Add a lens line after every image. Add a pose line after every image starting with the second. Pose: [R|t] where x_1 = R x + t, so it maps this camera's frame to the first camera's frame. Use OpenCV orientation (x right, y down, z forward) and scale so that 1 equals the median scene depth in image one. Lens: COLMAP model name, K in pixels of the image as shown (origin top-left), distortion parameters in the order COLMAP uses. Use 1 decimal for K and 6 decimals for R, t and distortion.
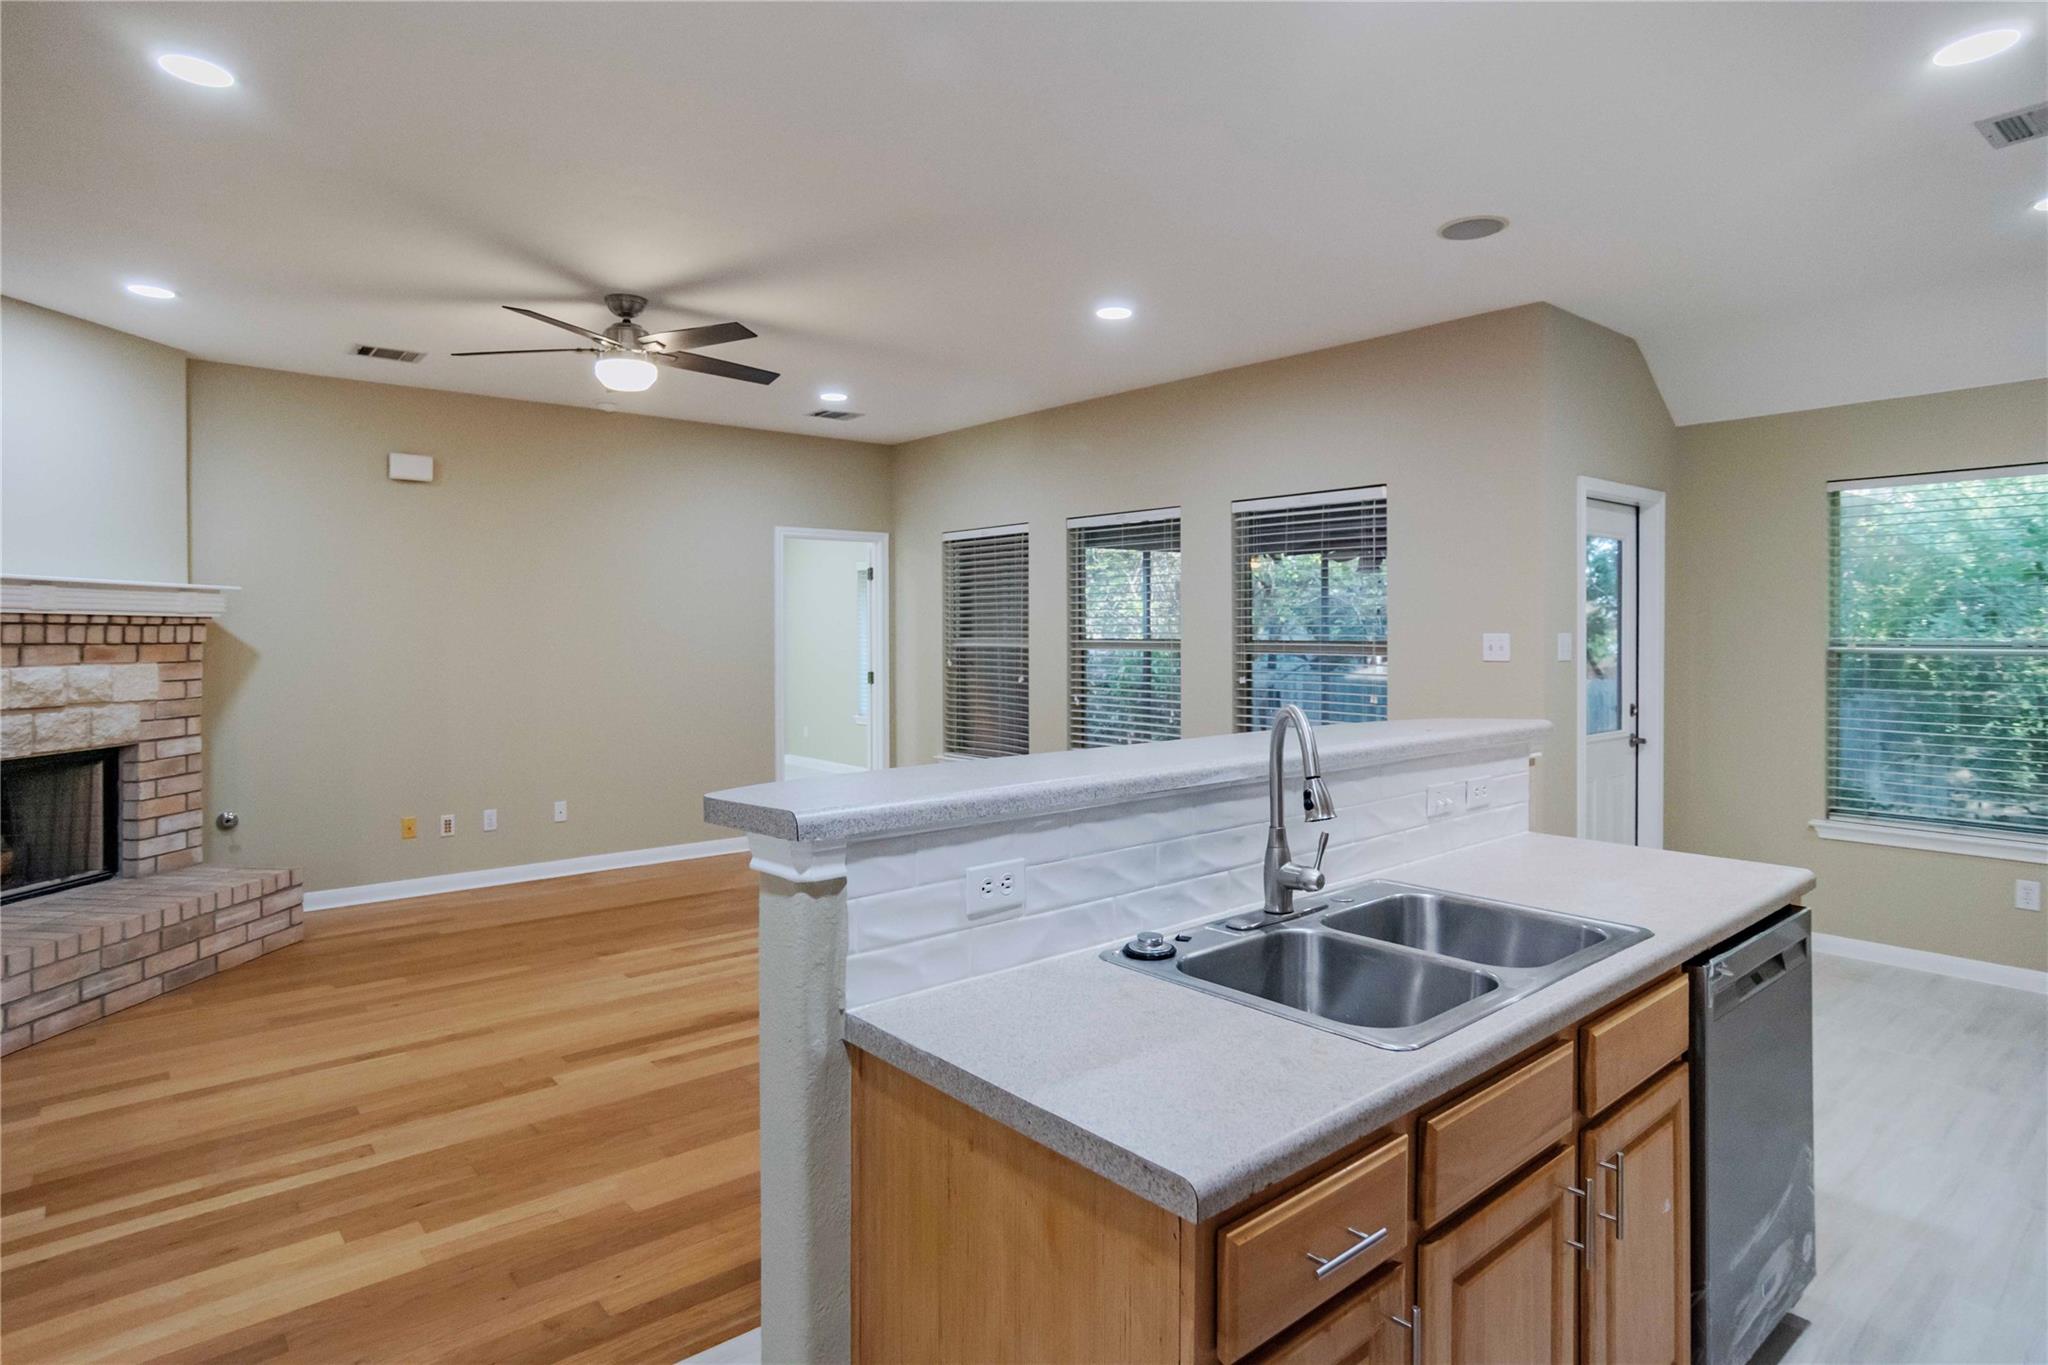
lens RADIAL K [[1095.2, 0, 1048.1], [0, 1095.2, 636.1], [0, 0, 1]] dist [-0.015440, 0.002196]
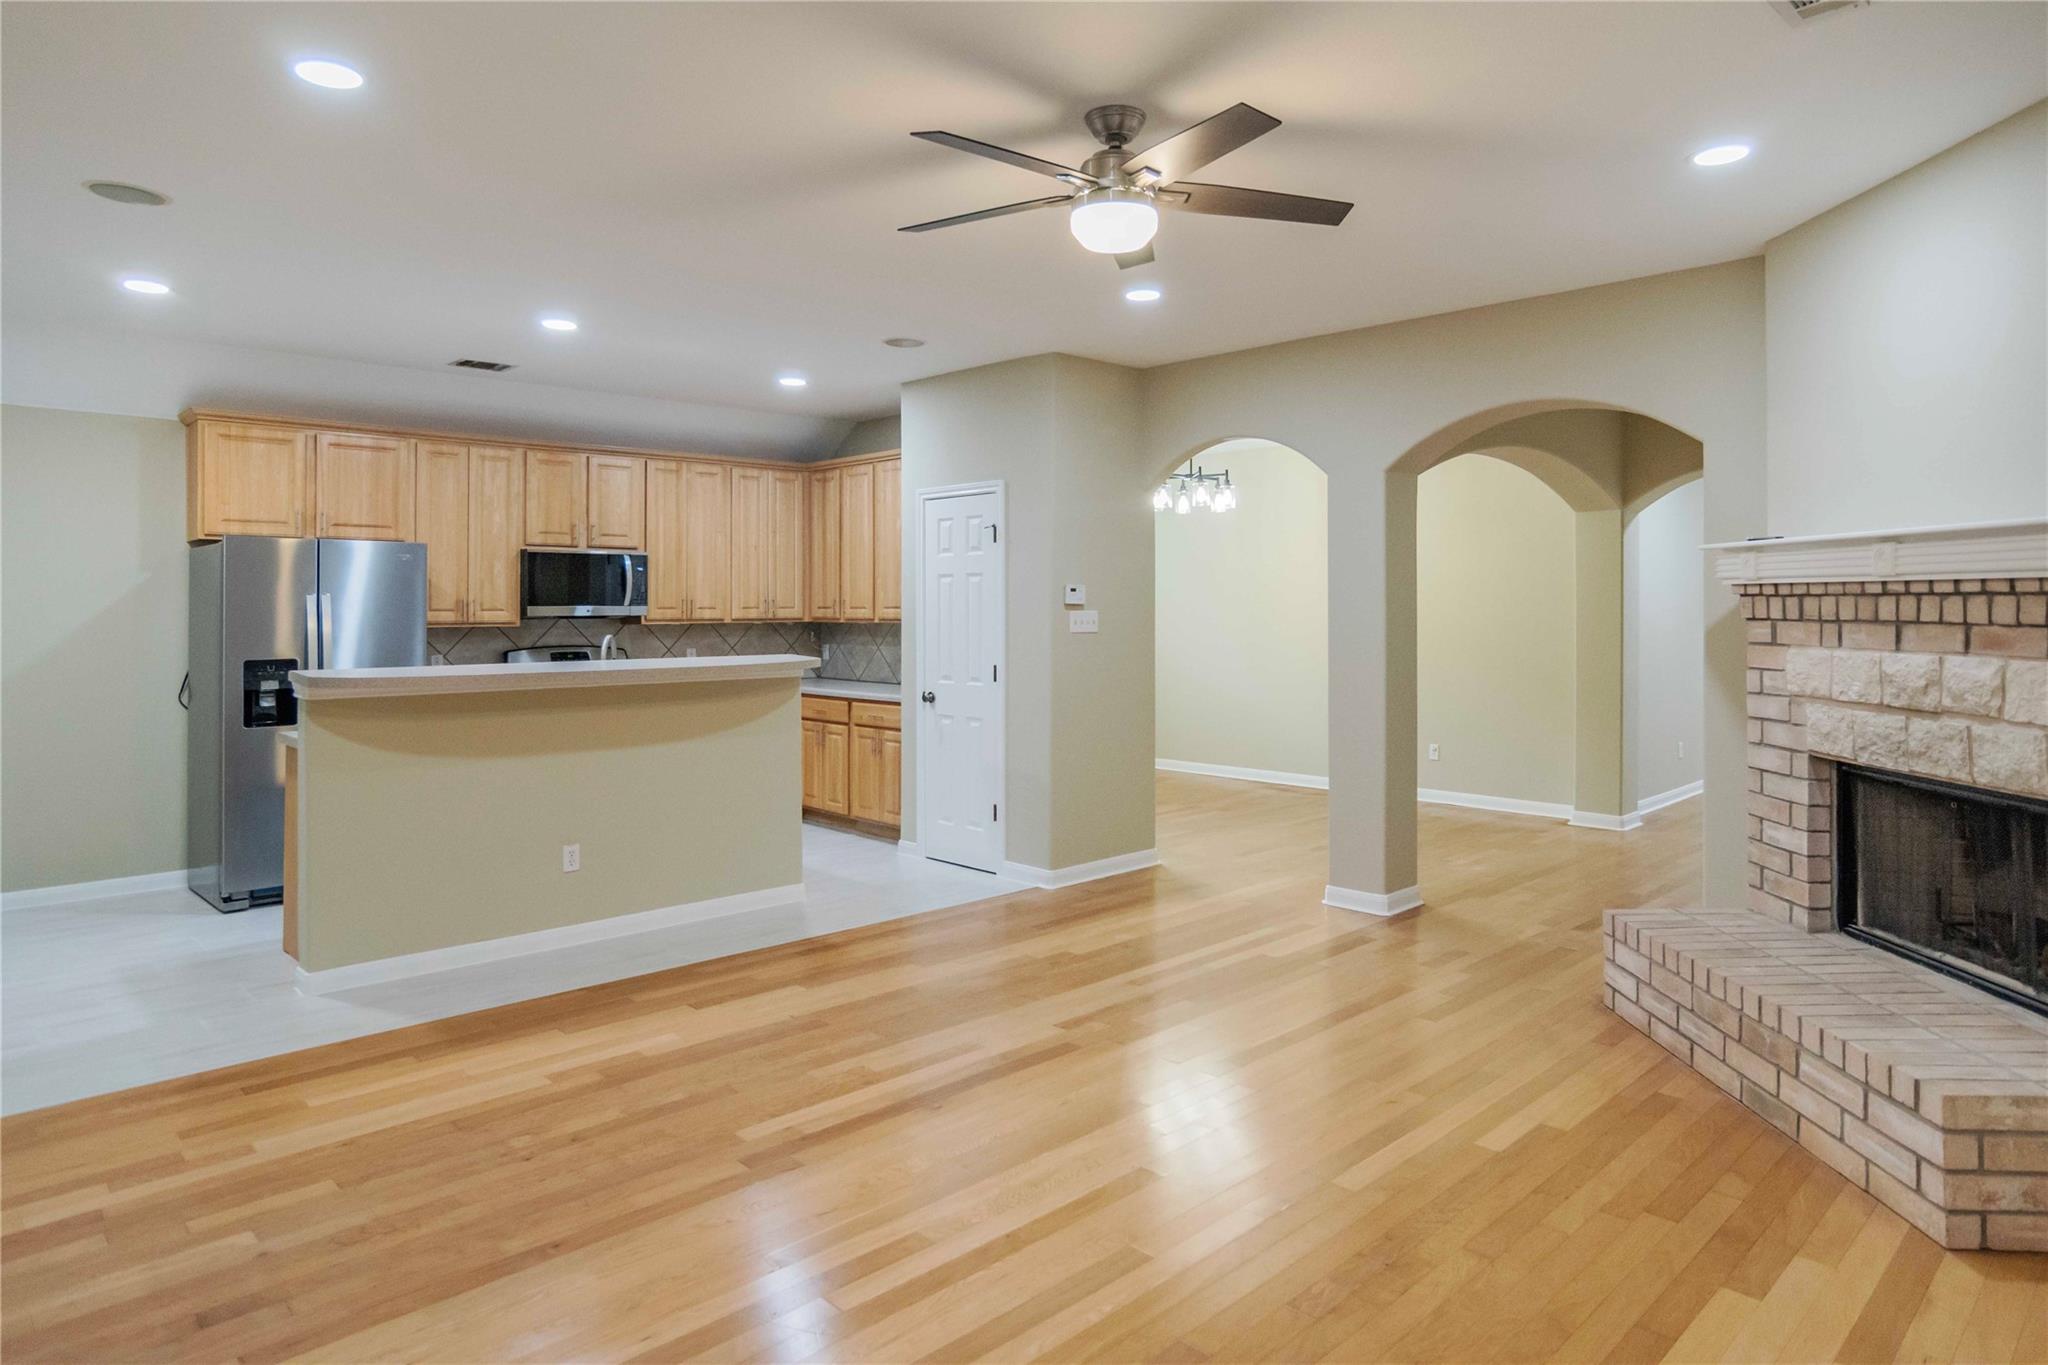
lens RADIAL K [[1215.7, 0, 1037.1], [0, 1215.7, 584.3], [0, 0, 1]] dist [-0.031314, 0.018599]
pose [[-0.998542, 0.001613, -0.053952, -0.283547], [0.002298, 0.999918, -0.012620, -0.008804], [0.053927, -0.012726, -0.998464, 1.687911]]
